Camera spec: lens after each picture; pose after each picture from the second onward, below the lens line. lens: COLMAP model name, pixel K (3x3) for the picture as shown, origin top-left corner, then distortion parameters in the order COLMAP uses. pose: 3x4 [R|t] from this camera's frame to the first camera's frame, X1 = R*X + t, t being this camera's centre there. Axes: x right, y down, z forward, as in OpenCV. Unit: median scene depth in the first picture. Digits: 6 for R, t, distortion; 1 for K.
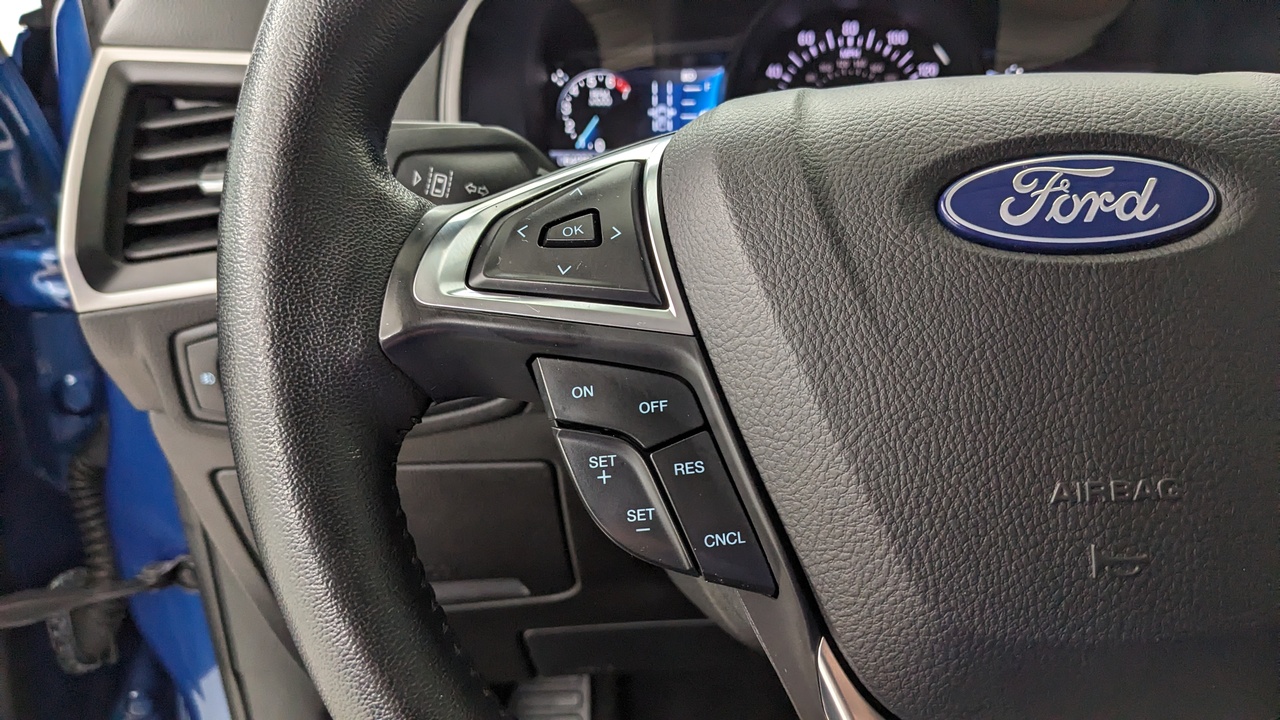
lens RADIAL K [[988.4, 0, 698.8], [0, 988.4, 371.0], [0, 0, 1]] dist [-0.009498, -0.006020]
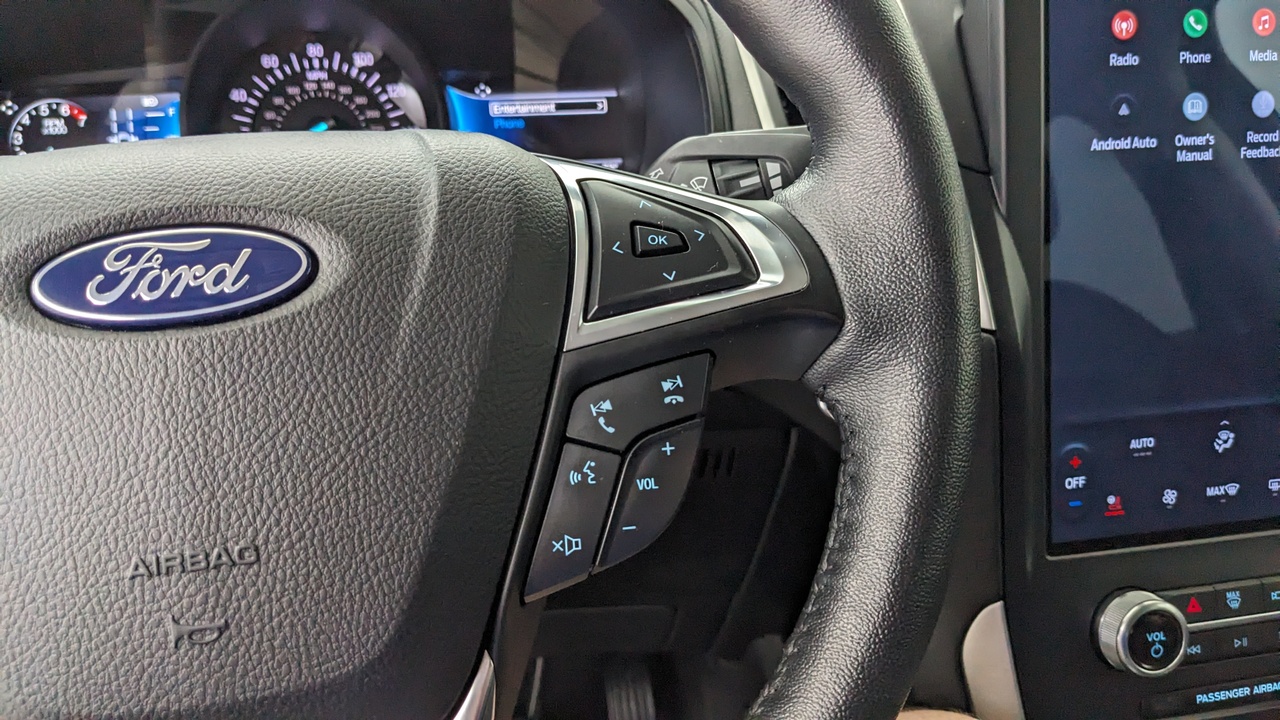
lens RADIAL K [[960.5, 0, 640.0], [0, 960.5, 360.0], [0, 0, 1]] dist [0.069165, -0.102992]
pose [[0.982557, -0.071657, 0.171603, 0.678651], [0.069124, 0.997393, 0.020700, -0.071789], [-0.172639, -0.008477, 0.984949, -0.075611]]
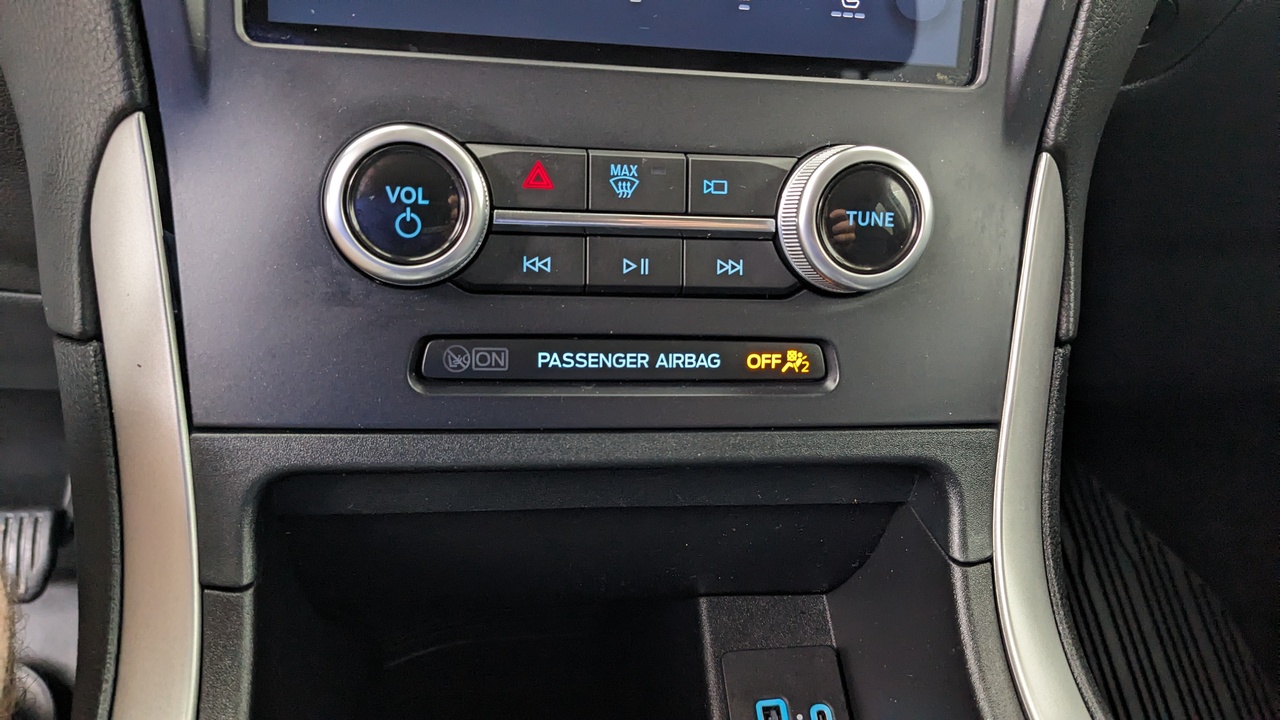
lens RADIAL K [[960.5, 0, 640.0], [0, 960.5, 360.0], [0, 0, 1]] dist [0.069165, -0.102992]
pose [[0.982638, 0.015642, 0.184873, 1.997870], [-0.033441, 0.995052, 0.093555, 0.635227], [-0.182494, -0.098113, 0.978299, 0.617448]]
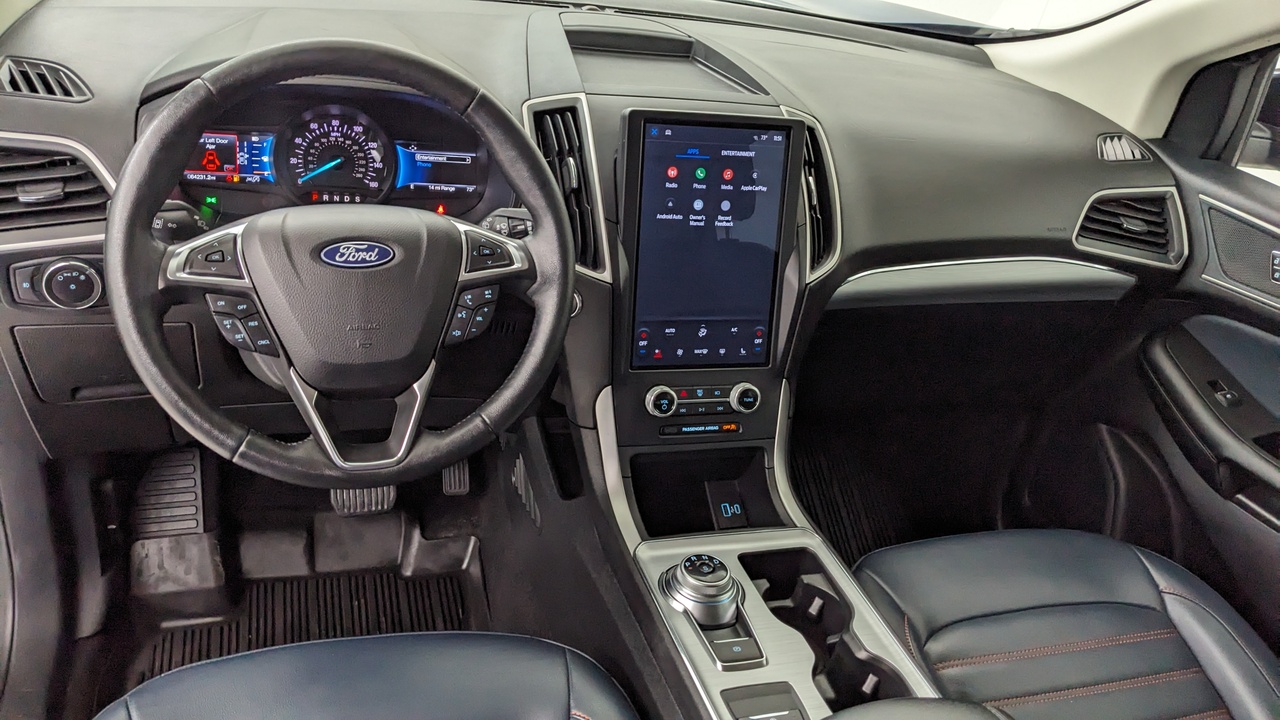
lens RADIAL K [[960.5, 0, 640.0], [0, 960.5, 360.0], [0, 0, 1]] dist [0.069165, -0.102992]
pose [[0.941691, -0.015728, 0.336110, 0.142808], [-0.026800, 0.992227, 0.121518, -0.251264], [-0.335409, -0.123441, 0.933950, -3.015292]]
